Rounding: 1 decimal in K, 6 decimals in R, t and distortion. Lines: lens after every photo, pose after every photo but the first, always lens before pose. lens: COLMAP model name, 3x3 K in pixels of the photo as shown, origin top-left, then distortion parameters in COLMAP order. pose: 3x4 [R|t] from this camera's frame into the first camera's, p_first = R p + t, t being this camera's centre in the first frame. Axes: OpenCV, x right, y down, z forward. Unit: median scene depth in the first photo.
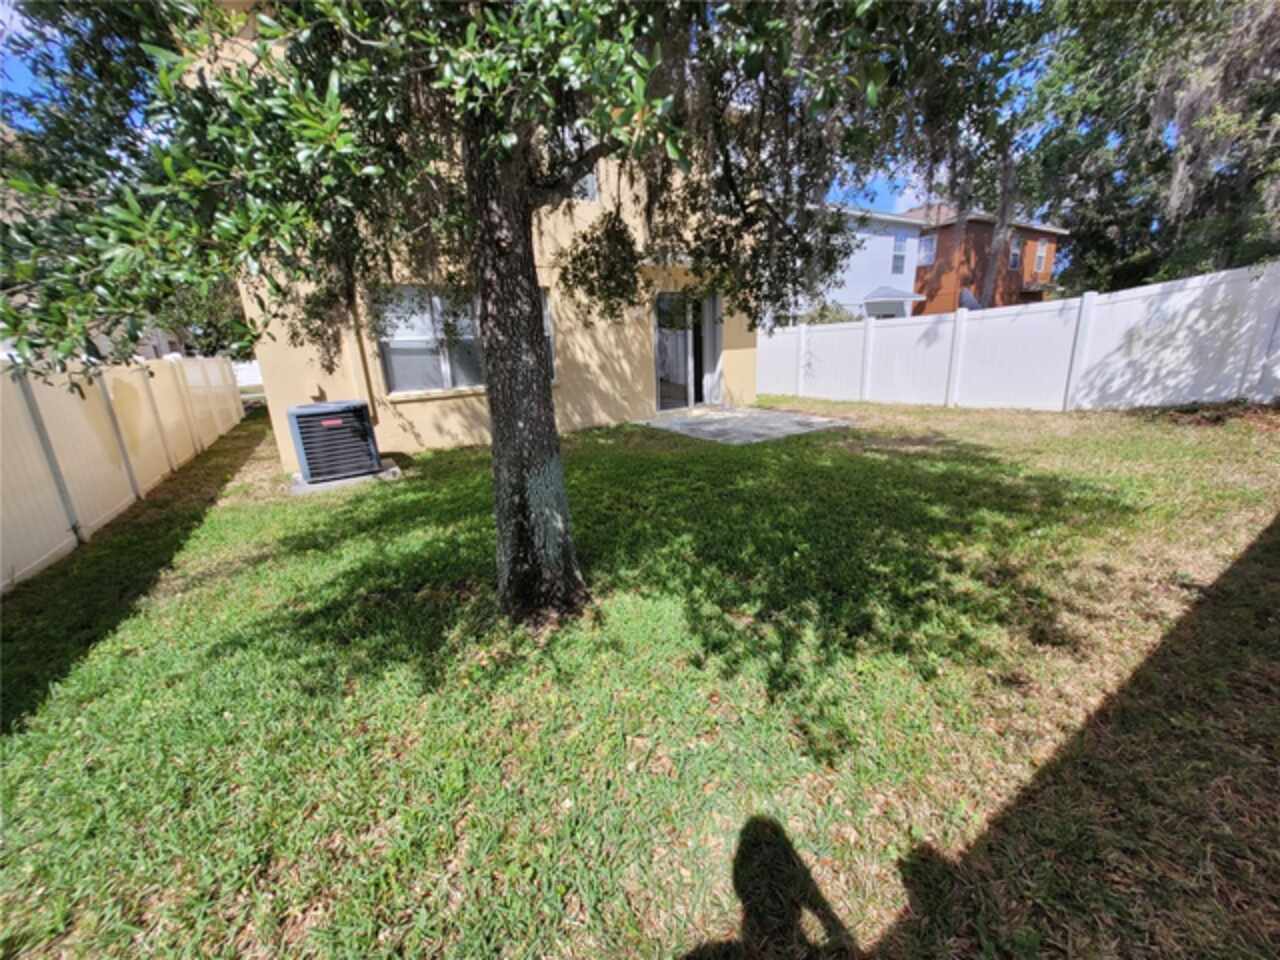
lens RADIAL K [[504.3, 0, 638.7], [0, 504.3, 475.5], [0, 0, 1]] dist [-0.009840, -0.000342]
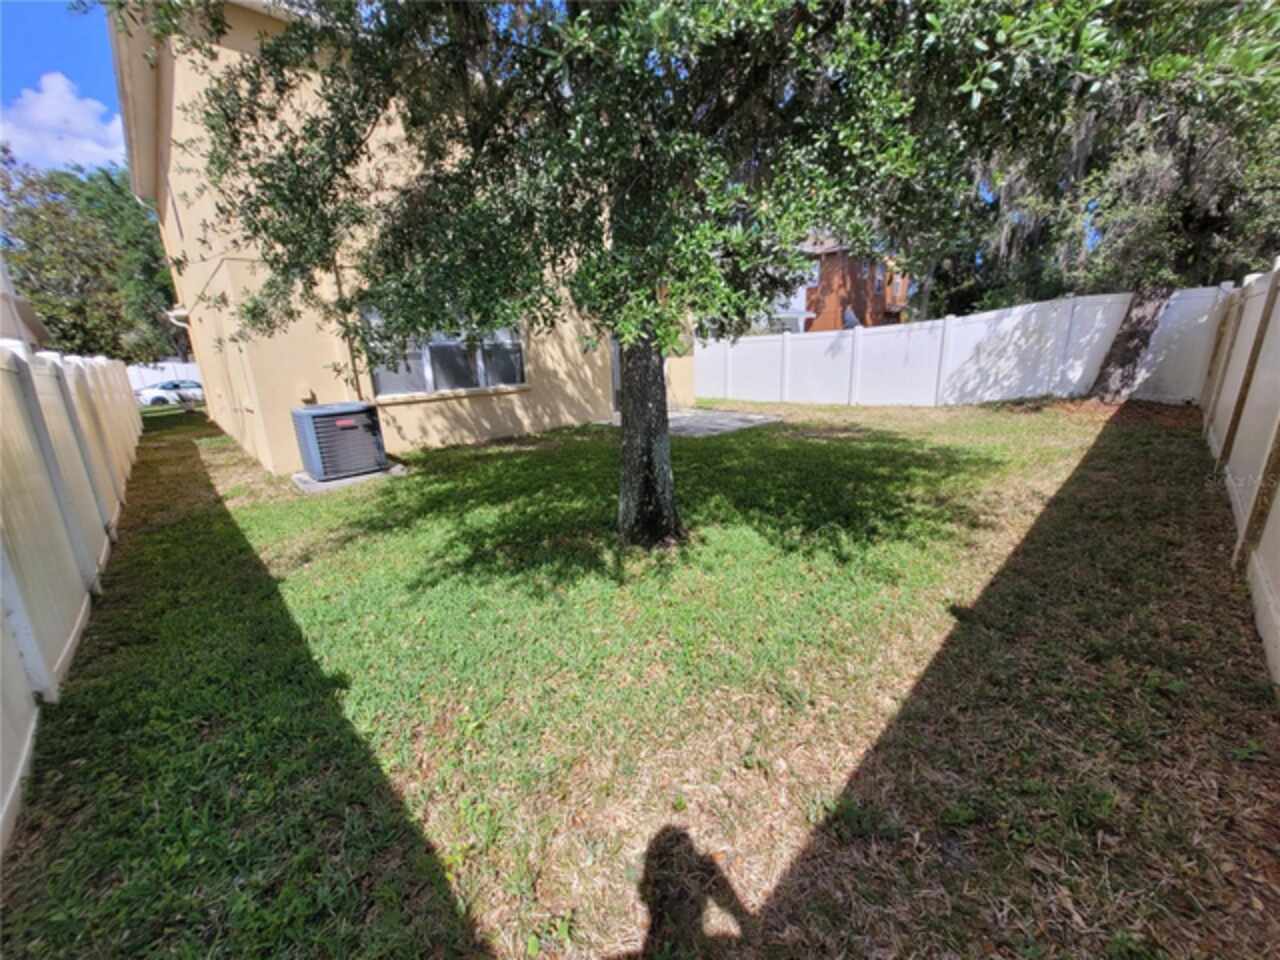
lens RADIAL K [[504.3, 0, 638.7], [0, 504.3, 475.5], [0, 0, 1]] dist [-0.009840, -0.000342]
pose [[0.978654, -0.038895, 0.201800, -0.321241], [0.042576, 0.998996, -0.013930, 0.065933], [-0.201055, 0.022225, 0.979328, -0.217309]]
